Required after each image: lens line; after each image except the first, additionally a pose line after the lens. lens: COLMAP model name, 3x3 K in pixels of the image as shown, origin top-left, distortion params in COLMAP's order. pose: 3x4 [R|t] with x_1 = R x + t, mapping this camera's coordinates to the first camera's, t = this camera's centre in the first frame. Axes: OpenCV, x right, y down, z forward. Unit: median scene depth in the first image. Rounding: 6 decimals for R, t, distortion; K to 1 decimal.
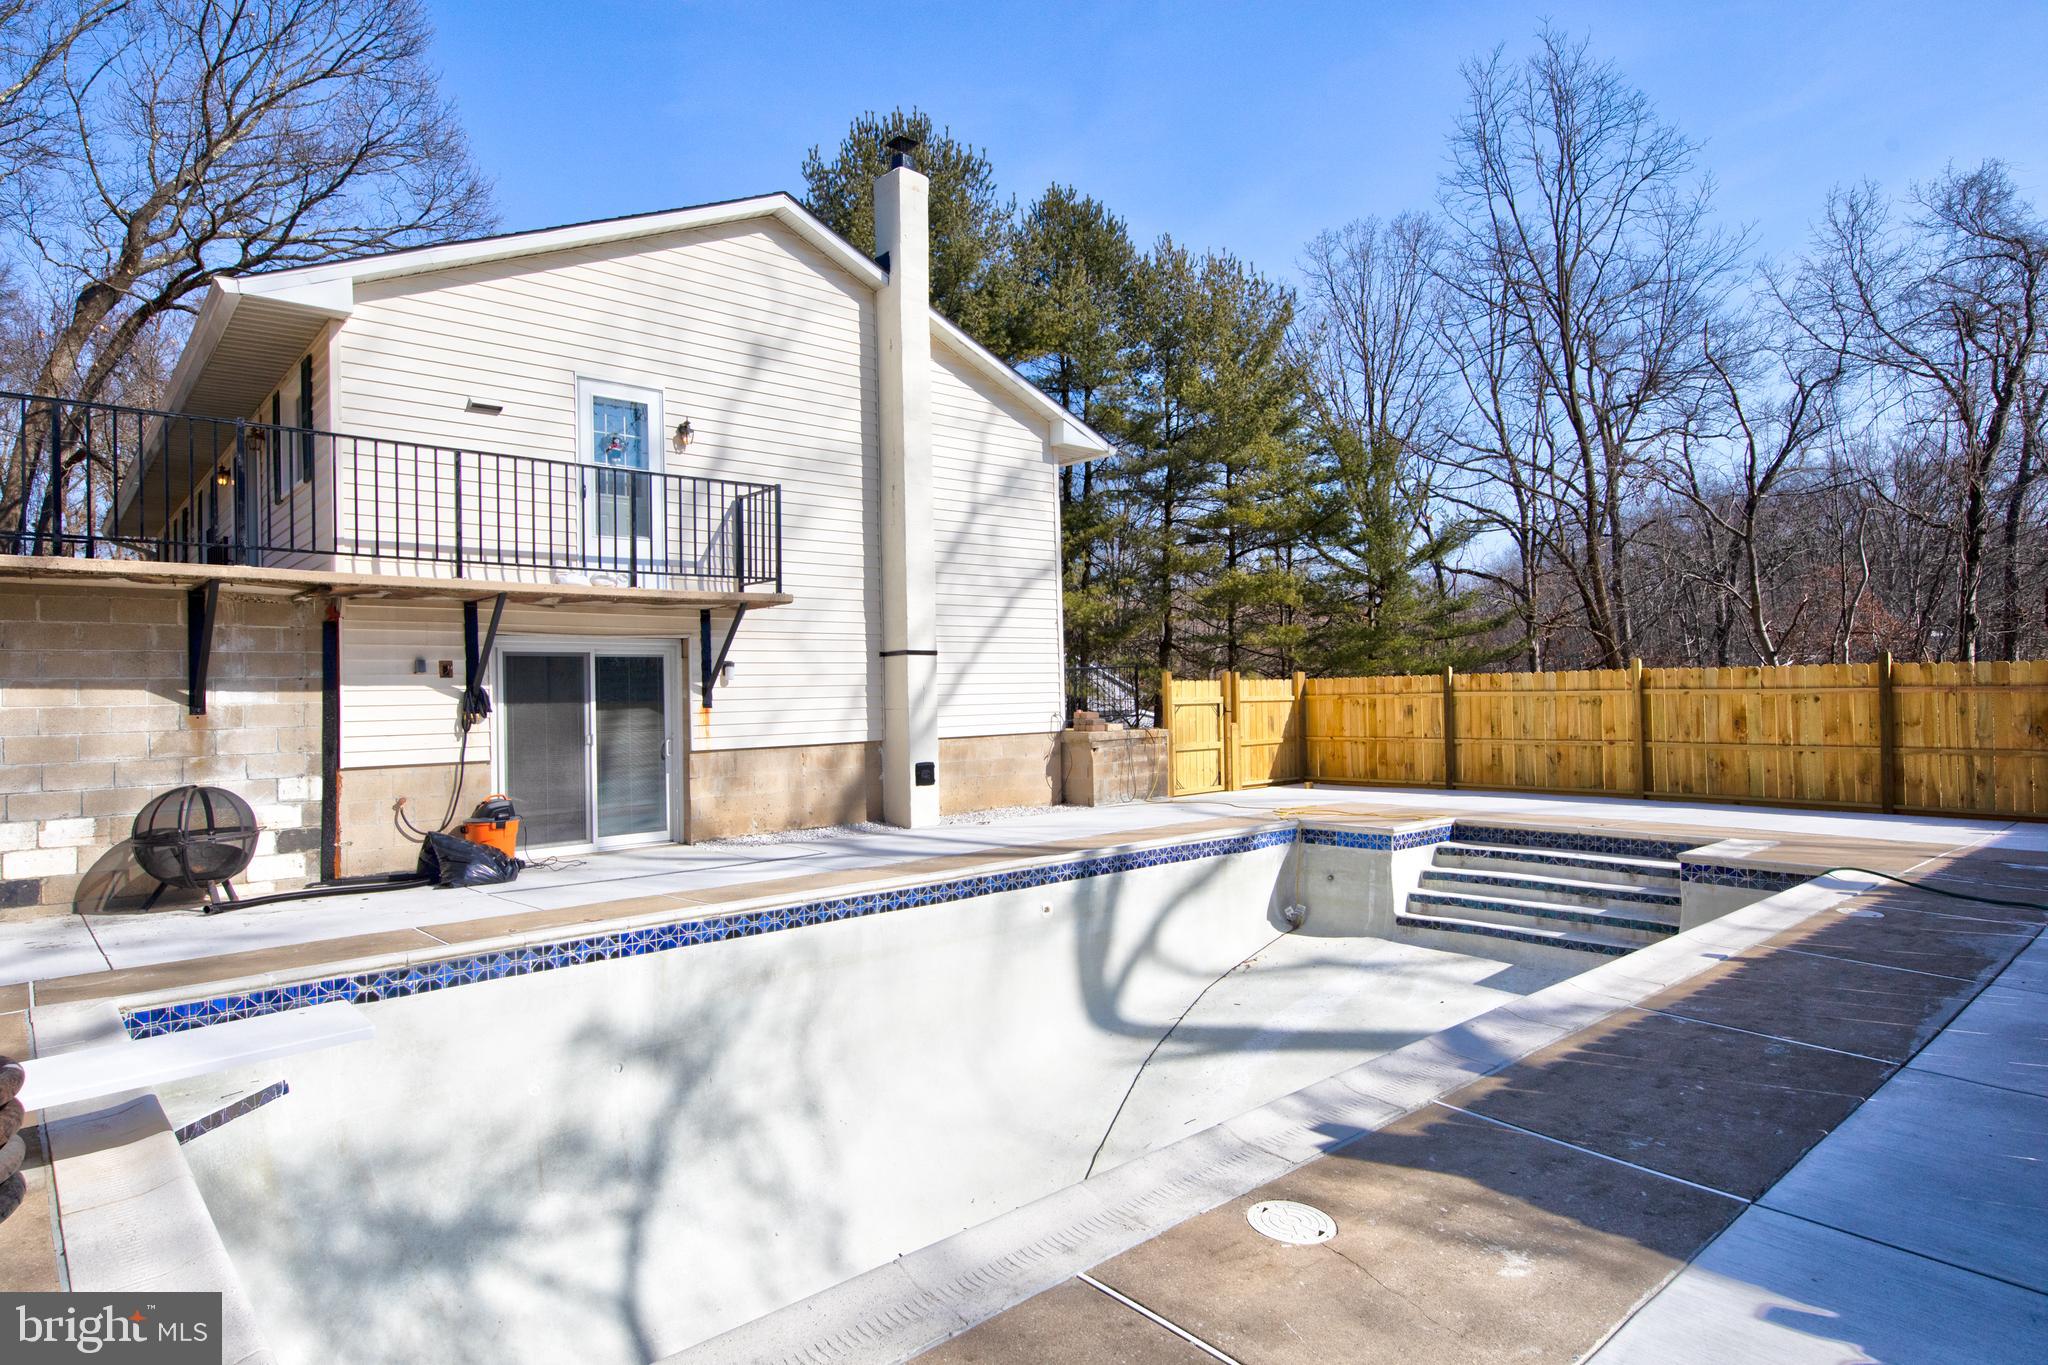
lens RADIAL K [[1127.9, 0, 1024.0], [0, 1127.9, 682.5], [0, 0, 1]] dist [0.015245, 0.000750]
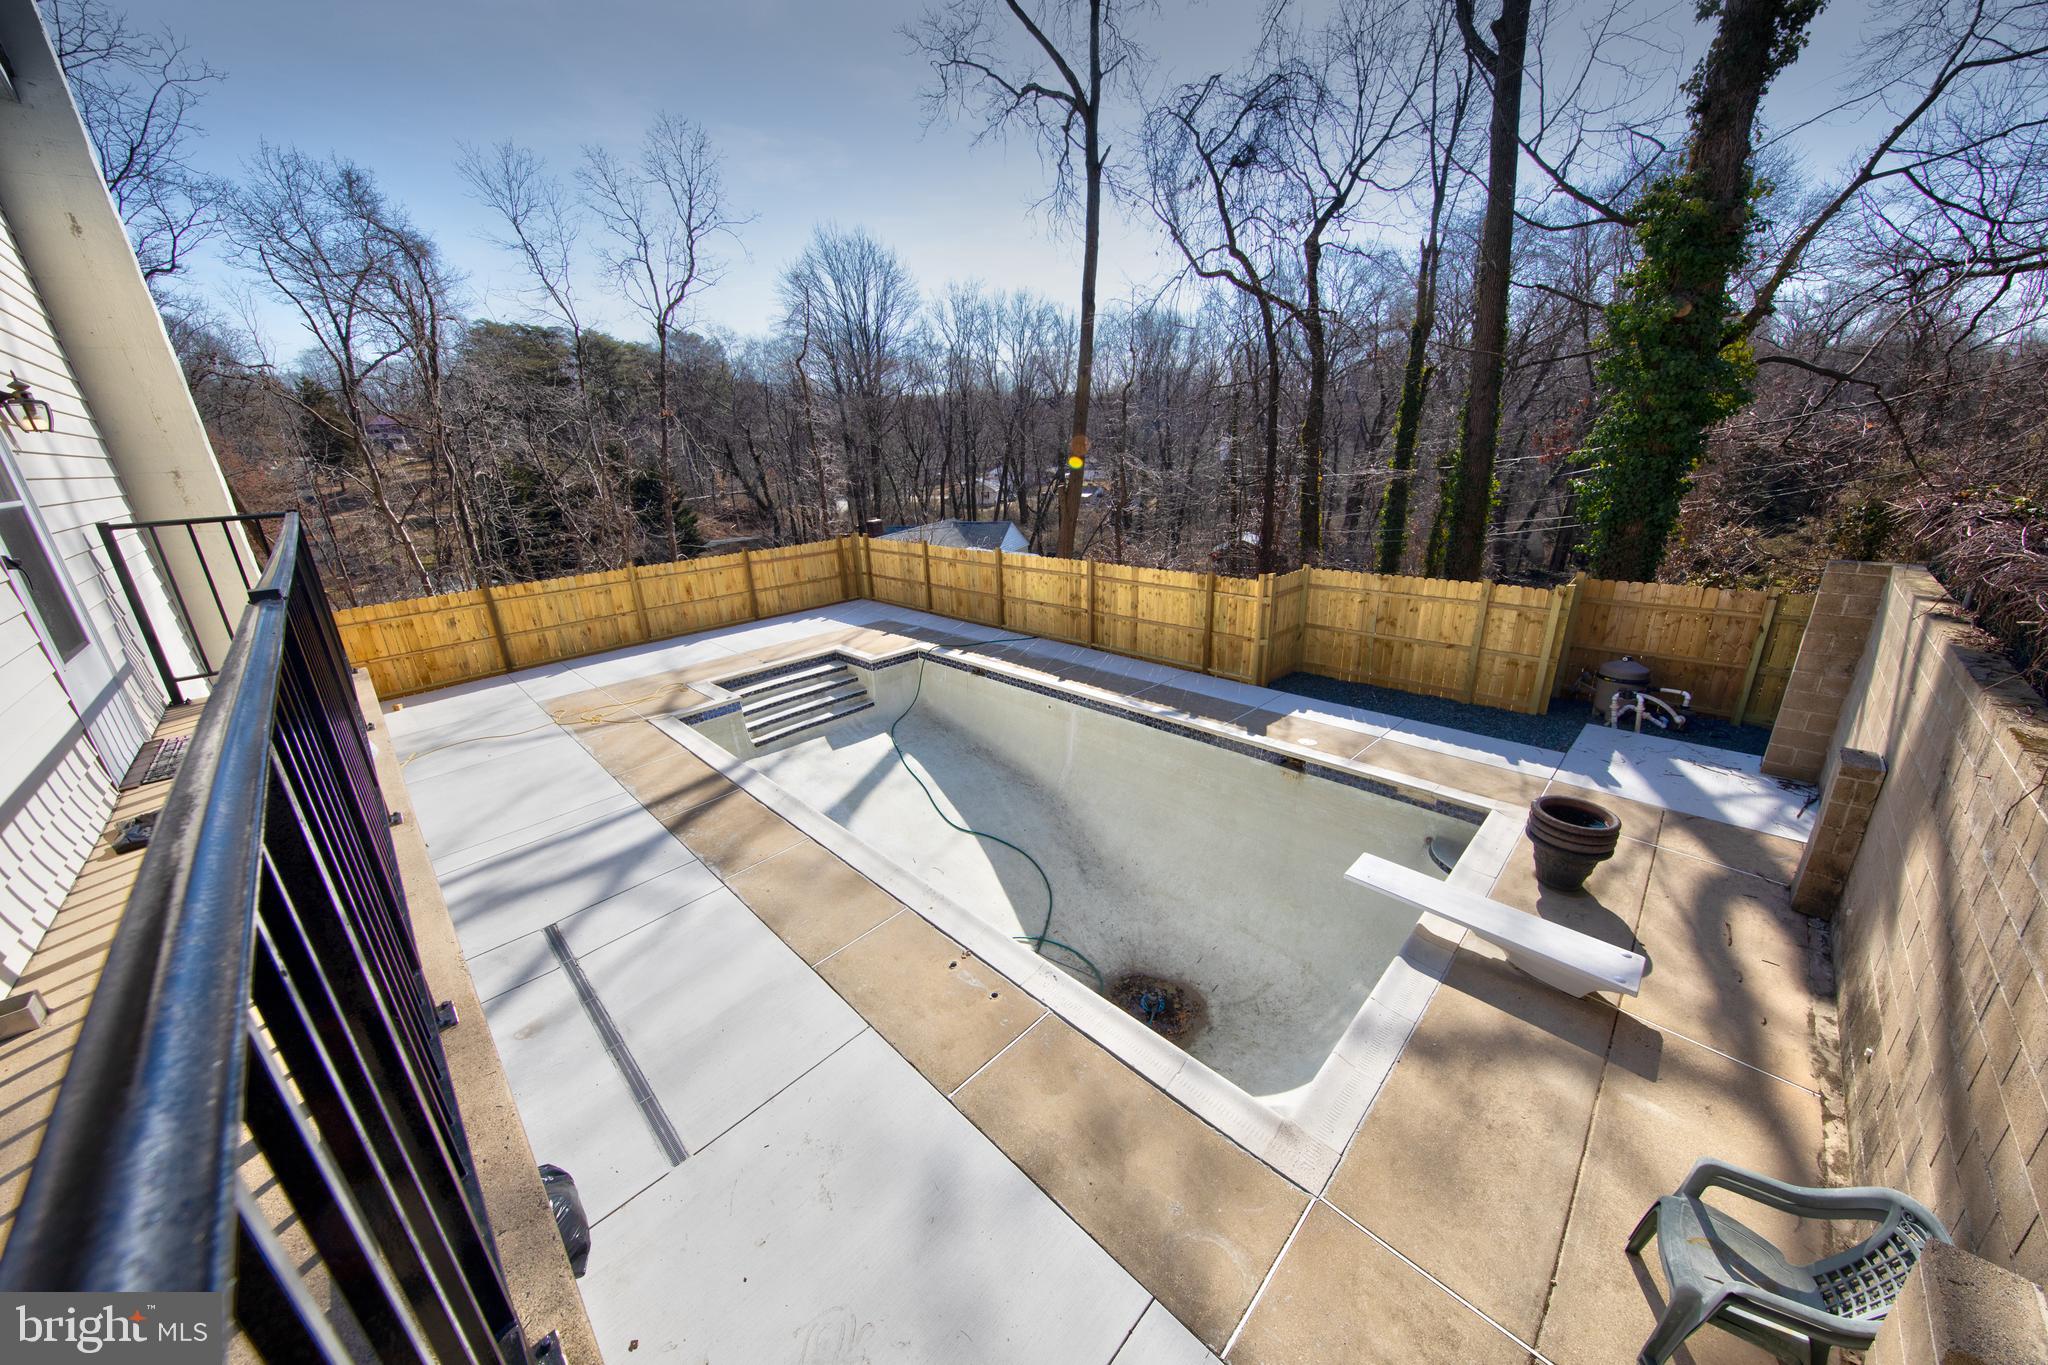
lens RADIAL K [[698.0, 0, 1024.0], [0, 698.0, 682.5], [0, 0, 1]] dist [-0.000095, -0.000003]
pose [[-0.053487, -0.306592, 0.950337, -0.632244], [0.031379, 0.950713, 0.308479, -0.185555], [-0.998075, 0.046320, -0.041230, 0.587325]]
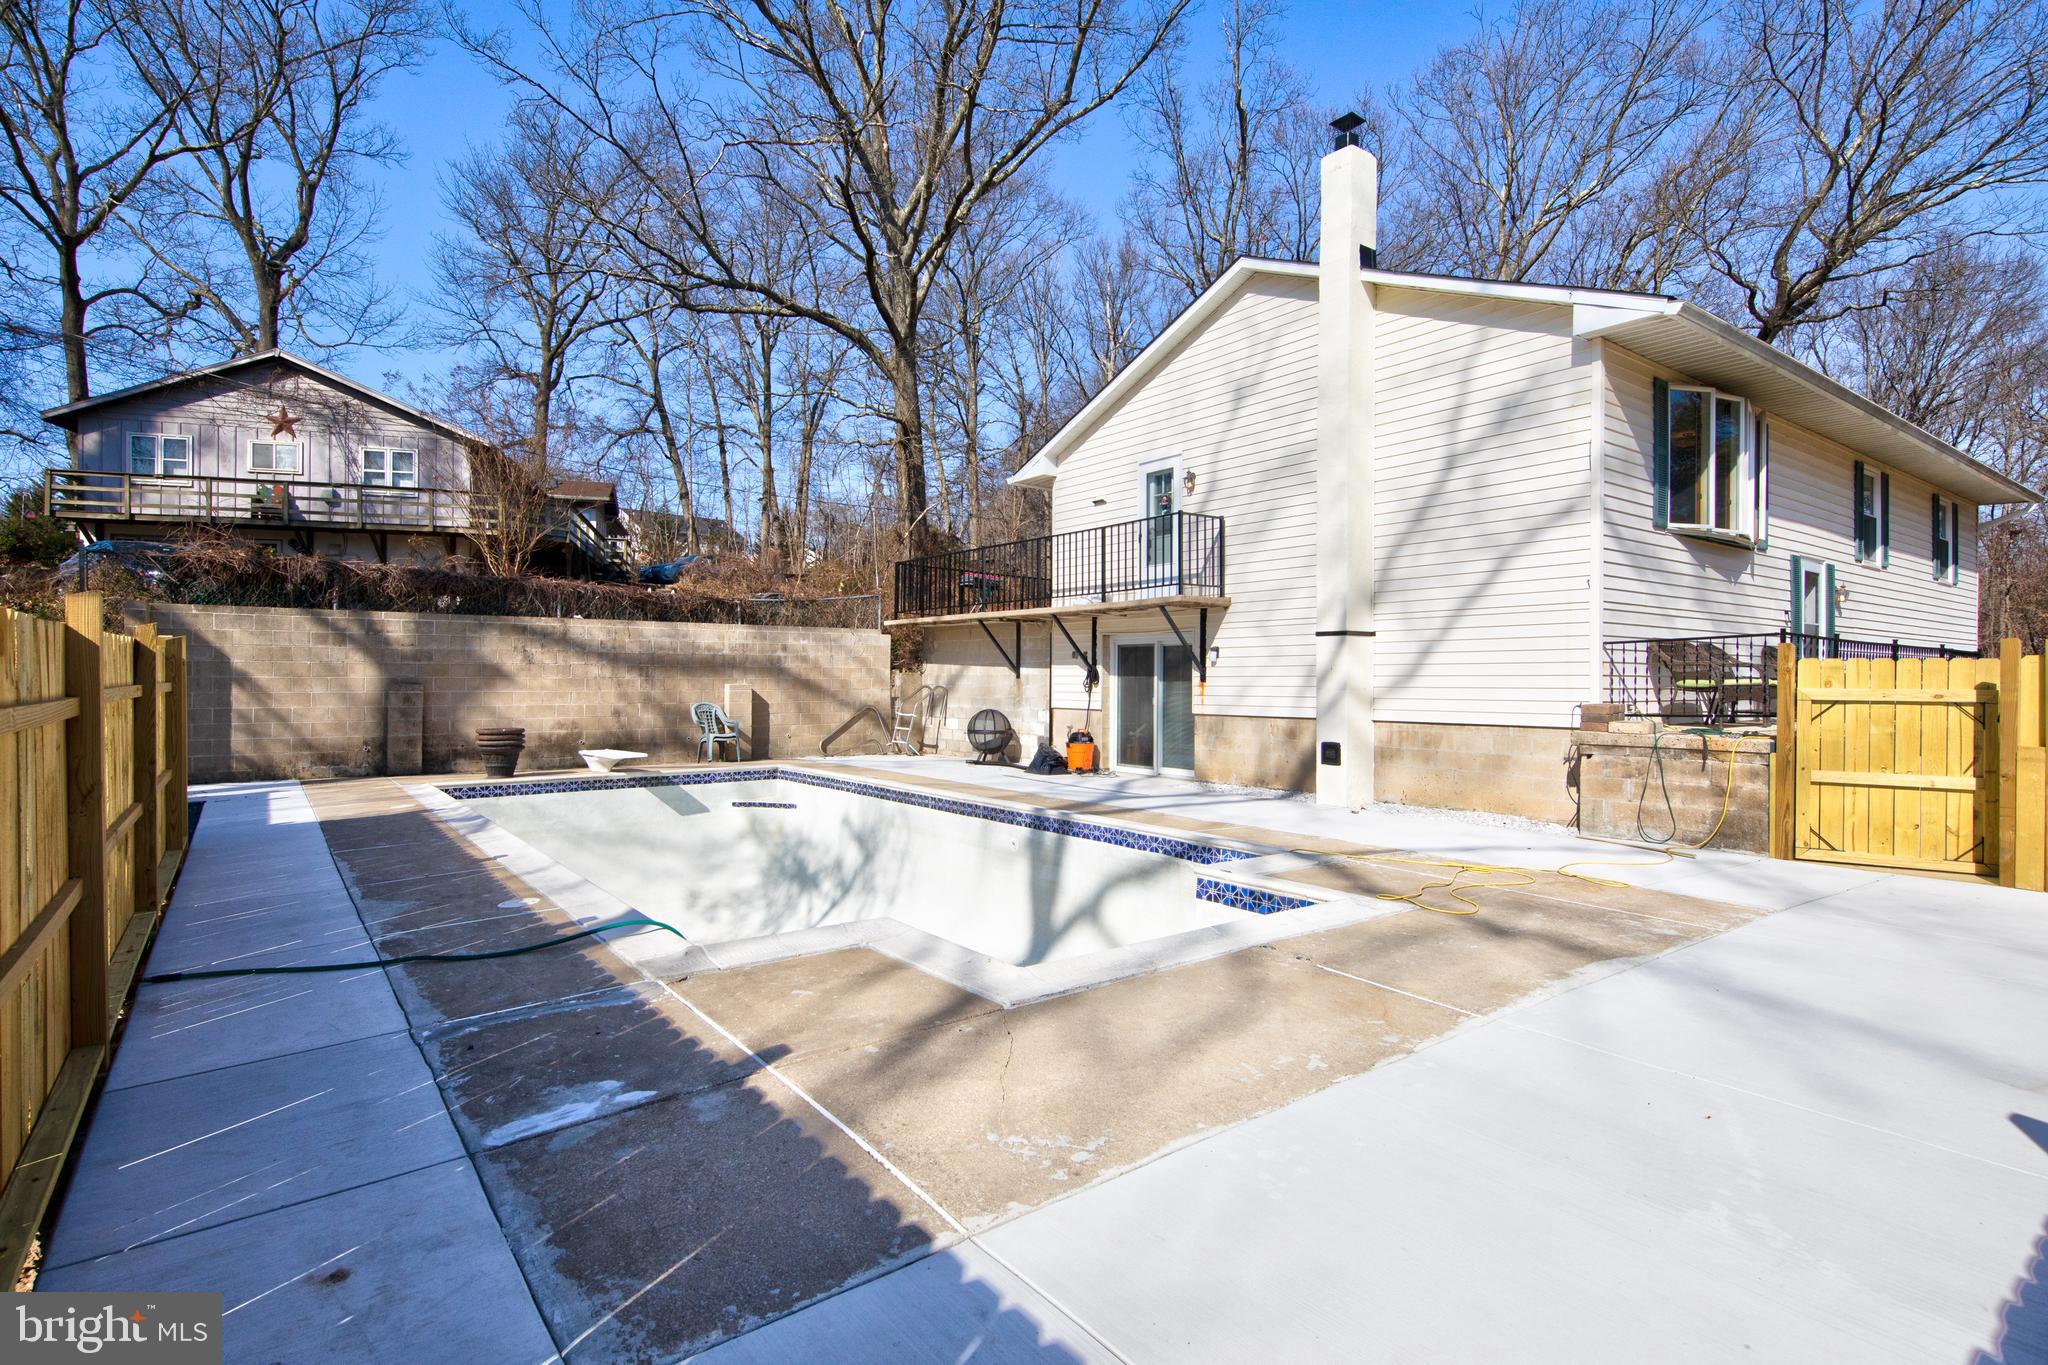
lens RADIAL K [[1033.9, 0, 1024.0], [0, 1033.9, 682.5], [0, 0, 1]] dist [0.002092, 0.000110]
pose [[-0.090897, 0.025116, -0.995544, 0.955403], [0.010522, 0.999650, 0.024259, -0.008804], [0.995805, -0.008270, -0.091129, 0.902813]]
